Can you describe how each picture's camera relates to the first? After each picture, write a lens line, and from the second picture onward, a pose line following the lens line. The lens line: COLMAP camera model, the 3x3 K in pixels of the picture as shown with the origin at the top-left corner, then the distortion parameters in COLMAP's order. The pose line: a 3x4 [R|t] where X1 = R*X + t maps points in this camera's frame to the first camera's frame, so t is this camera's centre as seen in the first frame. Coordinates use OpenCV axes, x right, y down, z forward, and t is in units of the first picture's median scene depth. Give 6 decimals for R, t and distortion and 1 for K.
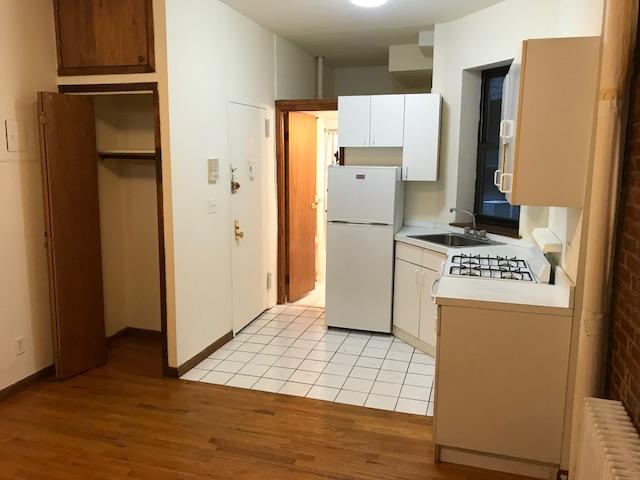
lens RADIAL K [[525.1, 0, 320.2], [0, 525.1, 237.2], [0, 0, 1]] dist [0.037463, -0.037509]
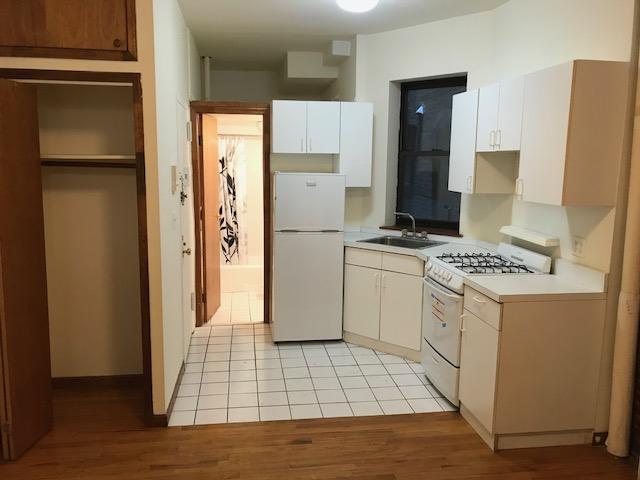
lens RADIAL K [[525.1, 0, 316.3], [0, 525.1, 239.8], [0, 0, 1]] dist [0.037463, -0.037509]
pose [[0.908674, -0.060369, 0.413119, -0.357644], [0.063430, 0.997966, 0.006317, -0.018316], [-0.412660, 0.020464, 0.910655, 0.120320]]
